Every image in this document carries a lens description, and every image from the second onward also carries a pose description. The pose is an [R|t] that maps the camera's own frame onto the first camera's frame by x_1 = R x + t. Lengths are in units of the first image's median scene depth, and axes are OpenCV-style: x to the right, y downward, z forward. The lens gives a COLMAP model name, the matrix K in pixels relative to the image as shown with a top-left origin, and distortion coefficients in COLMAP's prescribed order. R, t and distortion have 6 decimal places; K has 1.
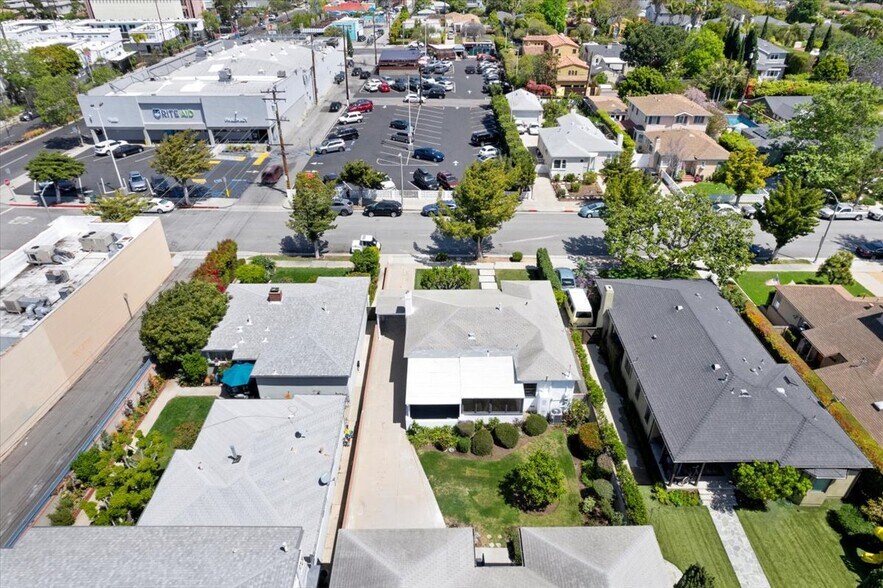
lens RADIAL K [[560.6, 0, 441.5], [0, 560.6, 294.0], [0, 0, 1]] dist [-0.061188, 0.053725]
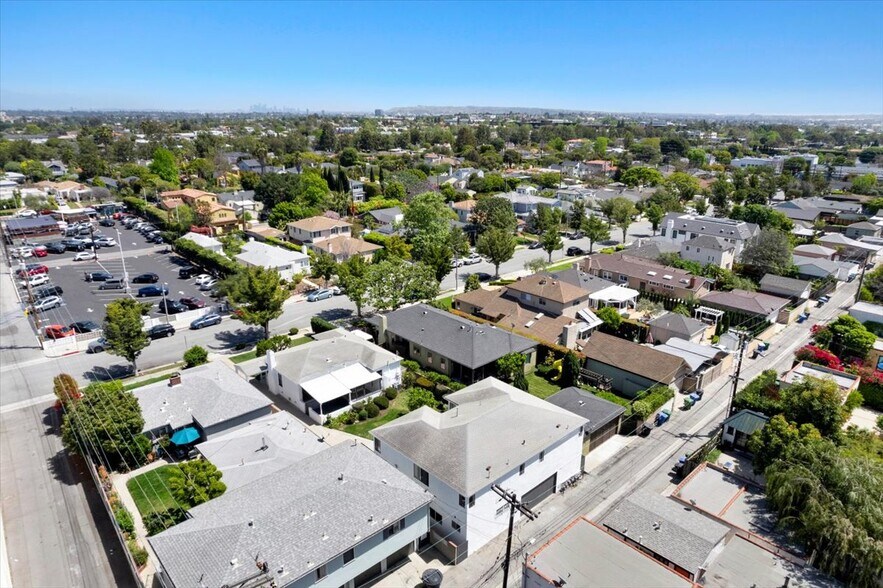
lens RADIAL K [[560.6, 0, 441.5], [0, 560.6, 294.0], [0, 0, 1]] dist [-0.061188, 0.053725]
pose [[0.738113, -0.208250, 0.641733, -0.308248], [0.360092, 0.925964, -0.113686, 0.090667], [-0.570547, 0.314996, 0.758455, -0.174348]]
